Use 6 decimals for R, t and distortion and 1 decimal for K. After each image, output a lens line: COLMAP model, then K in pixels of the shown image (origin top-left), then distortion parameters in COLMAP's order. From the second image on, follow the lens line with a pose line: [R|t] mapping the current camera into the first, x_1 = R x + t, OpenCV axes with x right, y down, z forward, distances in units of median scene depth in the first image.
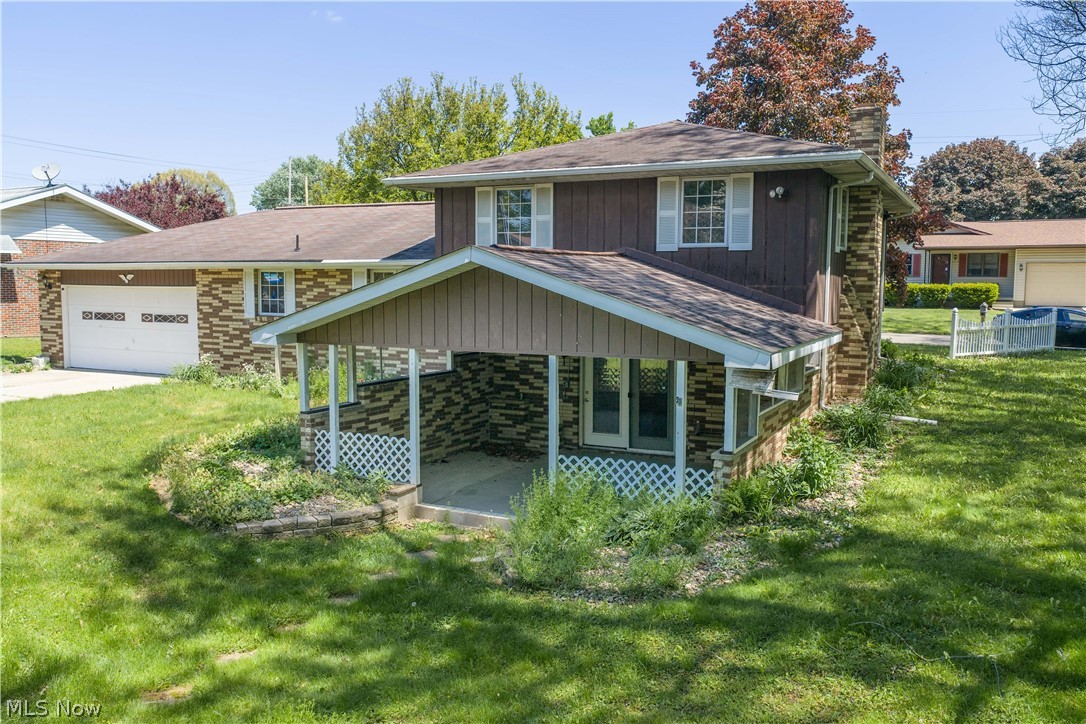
lens RADIAL K [[897.4, 0, 542.8], [0, 897.4, 359.9], [0, 0, 1]] dist [0.032369, -0.055400]
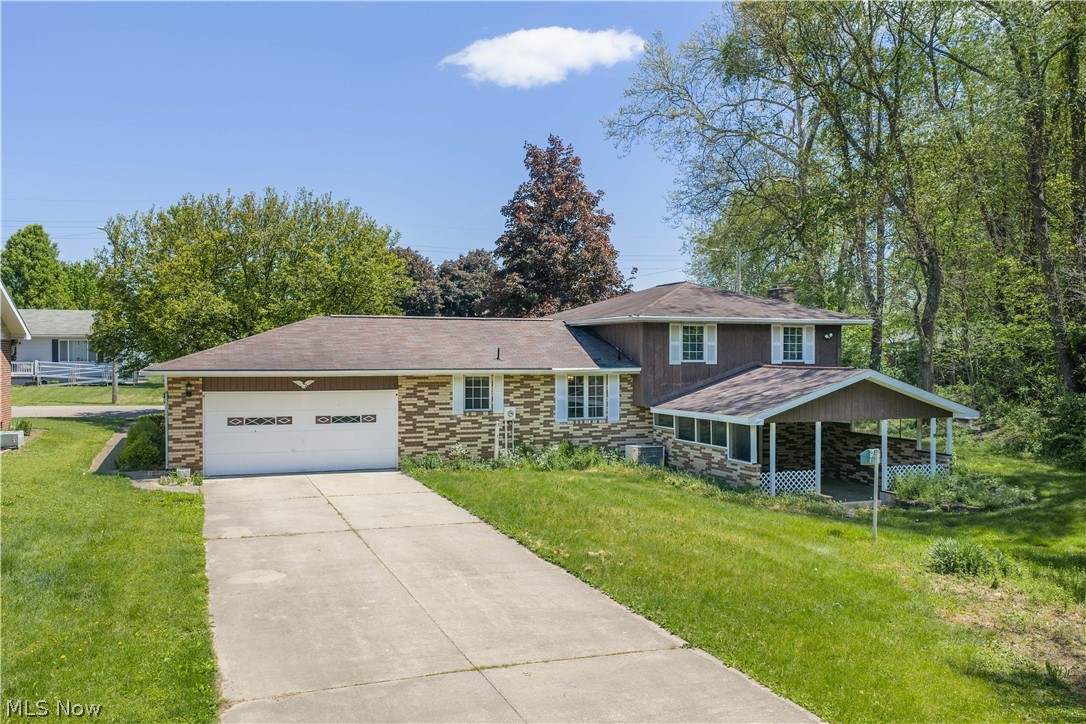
lens RADIAL K [[897.4, 0, 538.1], [0, 897.4, 365.8], [0, 0, 1]] dist [0.032369, -0.055400]
pose [[0.672754, -0.013321, 0.739747, -1.380931], [0.066155, 0.996916, -0.042212, -0.063293], [-0.736903, 0.077336, 0.671560, 0.106270]]
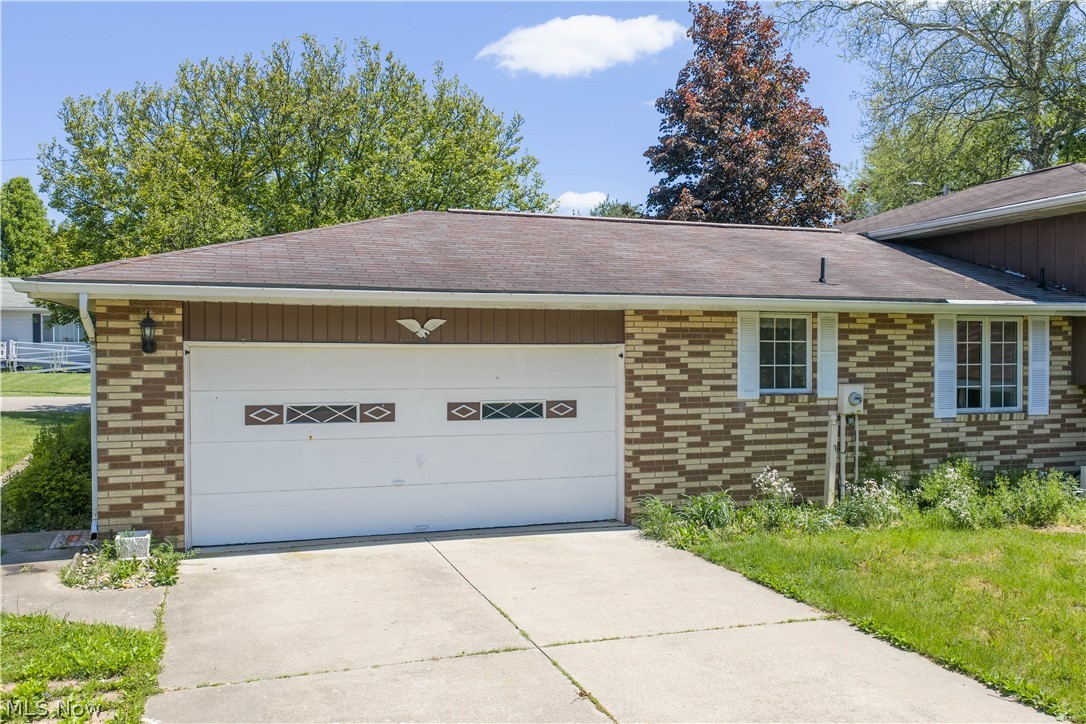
lens RADIAL K [[897.4, 0, 538.5], [0, 897.4, 364.8], [0, 0, 1]] dist [0.032369, -0.055400]
pose [[0.694707, -0.014747, 0.719142, -0.972985], [0.066656, 0.996808, -0.043950, -0.062037], [-0.716198, 0.078467, 0.693472, 0.839158]]
